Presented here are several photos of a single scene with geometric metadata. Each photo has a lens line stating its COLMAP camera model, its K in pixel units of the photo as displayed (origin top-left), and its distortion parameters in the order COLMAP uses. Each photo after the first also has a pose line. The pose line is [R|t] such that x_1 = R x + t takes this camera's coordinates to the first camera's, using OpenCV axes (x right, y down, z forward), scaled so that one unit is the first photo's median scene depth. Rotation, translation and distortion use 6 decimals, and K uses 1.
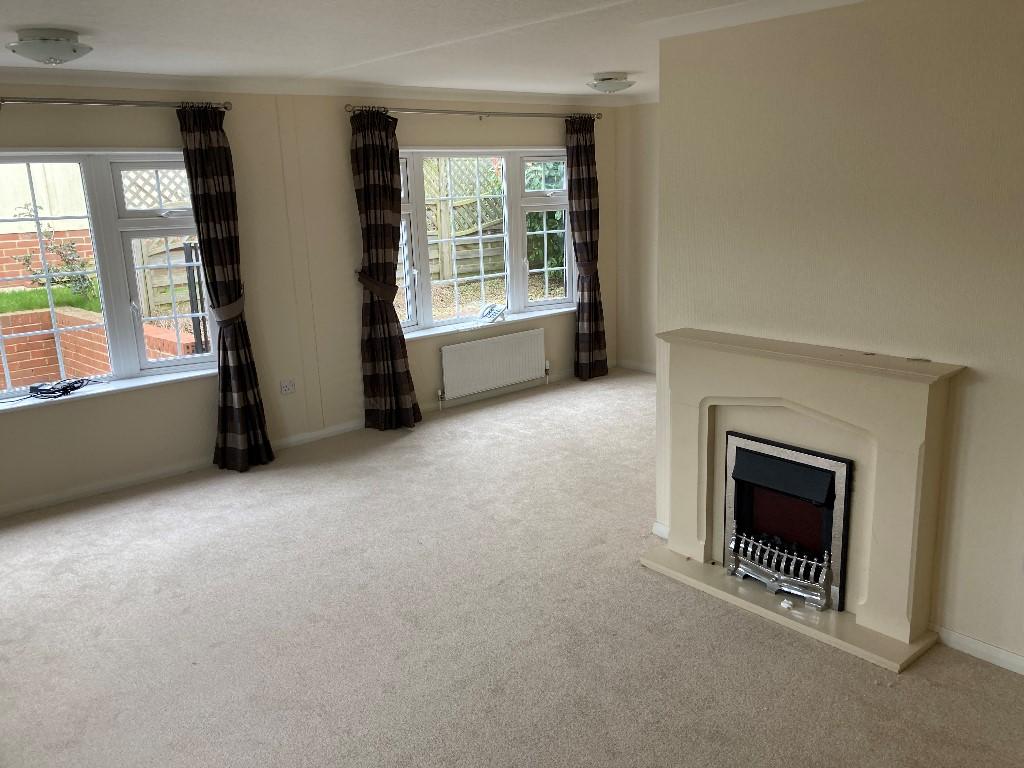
lens RADIAL K [[818.8, 0, 512.0], [0, 818.8, 384.0], [0, 0, 1]] dist [-0.002250, -0.001128]
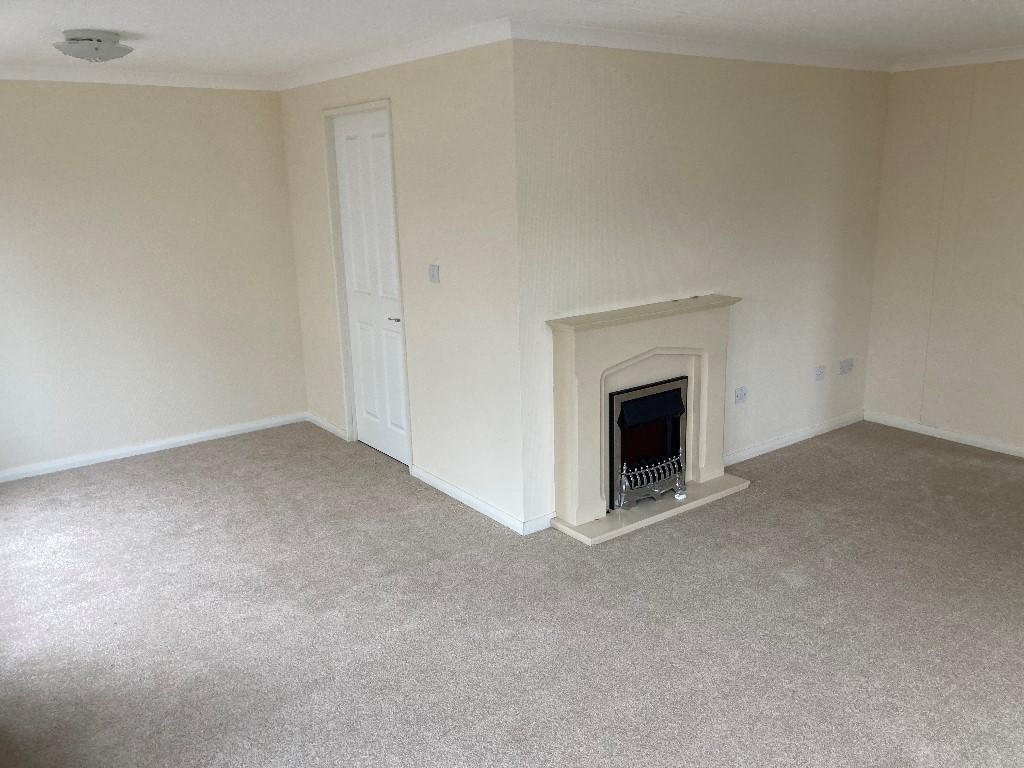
lens RADIAL K [[837.7, 0, 512.0], [0, 837.7, 384.0], [0, 0, 1]] dist [0.004620, 0.001614]
pose [[0.041676, -0.204143, 0.978053, -0.951591], [0.258678, 0.947731, 0.186792, -0.225334], [-0.965064, 0.245216, 0.092305, 1.068366]]
